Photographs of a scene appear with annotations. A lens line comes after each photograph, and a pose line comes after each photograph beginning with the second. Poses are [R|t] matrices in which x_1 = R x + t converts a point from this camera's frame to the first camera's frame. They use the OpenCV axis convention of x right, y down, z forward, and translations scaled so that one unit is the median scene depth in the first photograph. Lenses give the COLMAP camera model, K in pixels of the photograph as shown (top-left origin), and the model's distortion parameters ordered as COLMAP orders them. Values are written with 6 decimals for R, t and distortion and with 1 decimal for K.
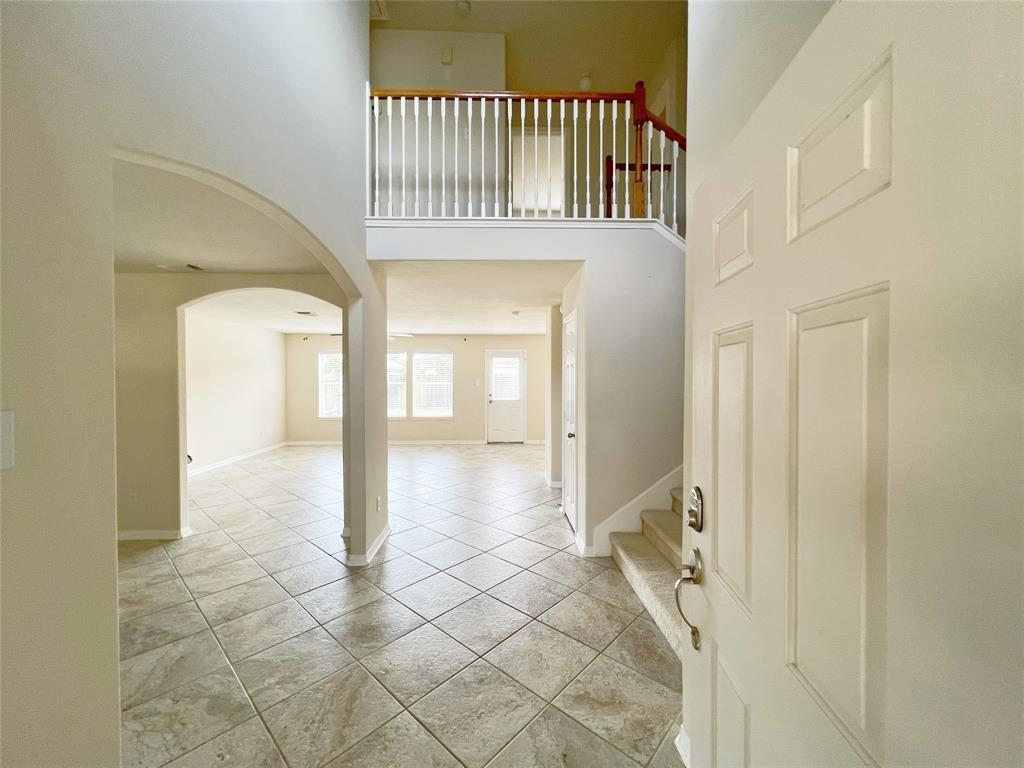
lens RADIAL K [[408.1, 0, 512.0], [0, 408.1, 384.0], [0, 0, 1]] dist [0.000493, -0.000455]
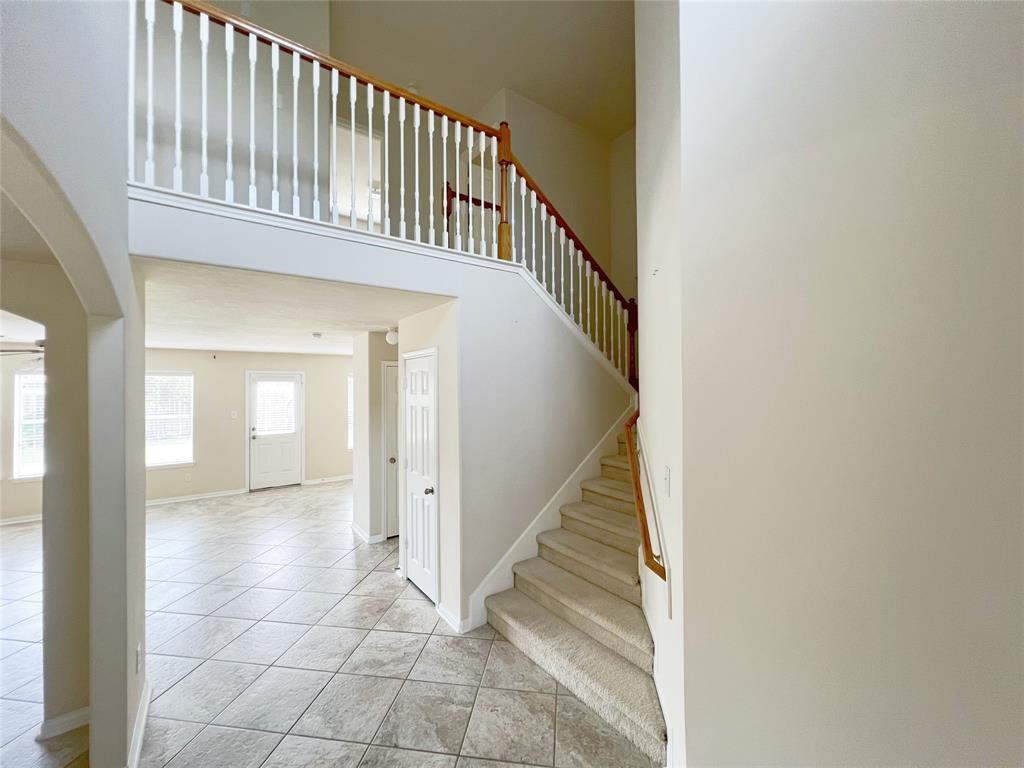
lens RADIAL K [[408.1, 0, 512.0], [0, 408.1, 384.0], [0, 0, 1]] dist [0.000493, -0.000455]
pose [[0.827756, 0.000752, 0.561087, -0.219010], [0.015241, 0.999600, -0.023825, -0.088065], [-0.560881, 0.028273, 0.827414, 0.195743]]
